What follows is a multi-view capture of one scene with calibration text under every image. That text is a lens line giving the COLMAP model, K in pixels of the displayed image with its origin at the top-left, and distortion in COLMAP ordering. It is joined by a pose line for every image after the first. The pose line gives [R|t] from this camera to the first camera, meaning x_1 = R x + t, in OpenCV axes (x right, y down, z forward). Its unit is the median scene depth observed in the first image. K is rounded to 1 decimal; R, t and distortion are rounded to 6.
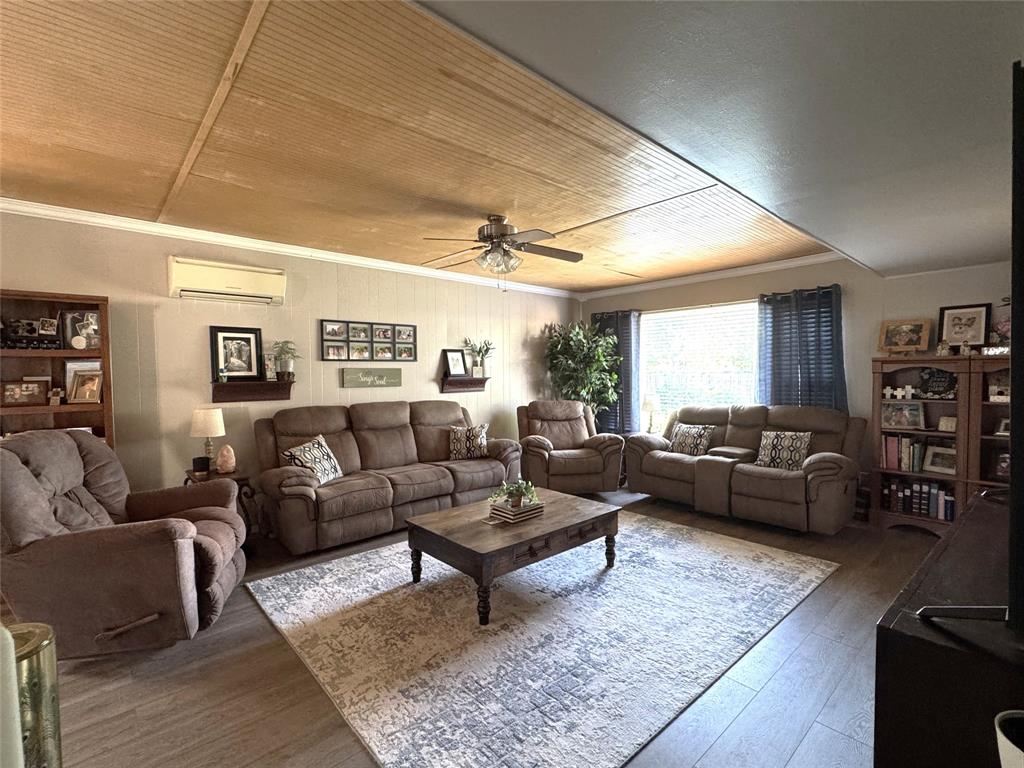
lens RADIAL K [[456.3, 0, 497.8], [0, 456.3, 388.8], [0, 0, 1]] dist [-0.000767, -0.000182]
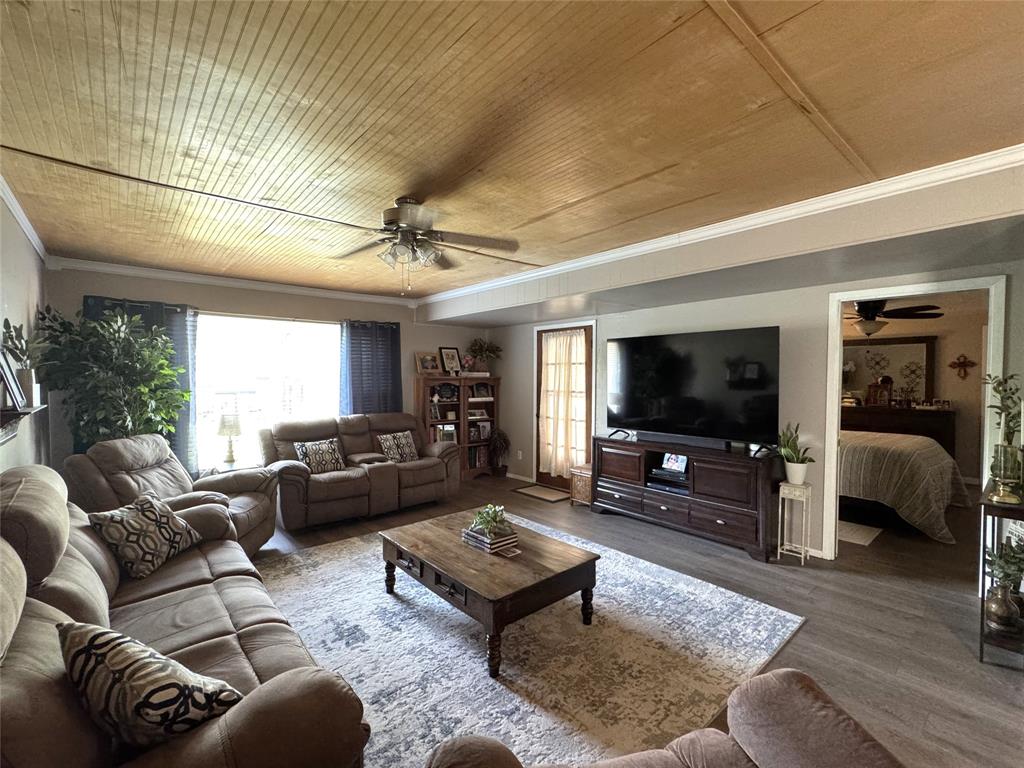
lens RADIAL K [[456.3, 0, 497.8], [0, 456.3, 388.8], [0, 0, 1]] dist [-0.000767, -0.000182]
pose [[0.026314, -0.023051, 0.999388, -0.831157], [0.033091, 0.999206, 0.022175, -0.063647], [-0.999106, 0.032487, 0.027056, 0.859106]]
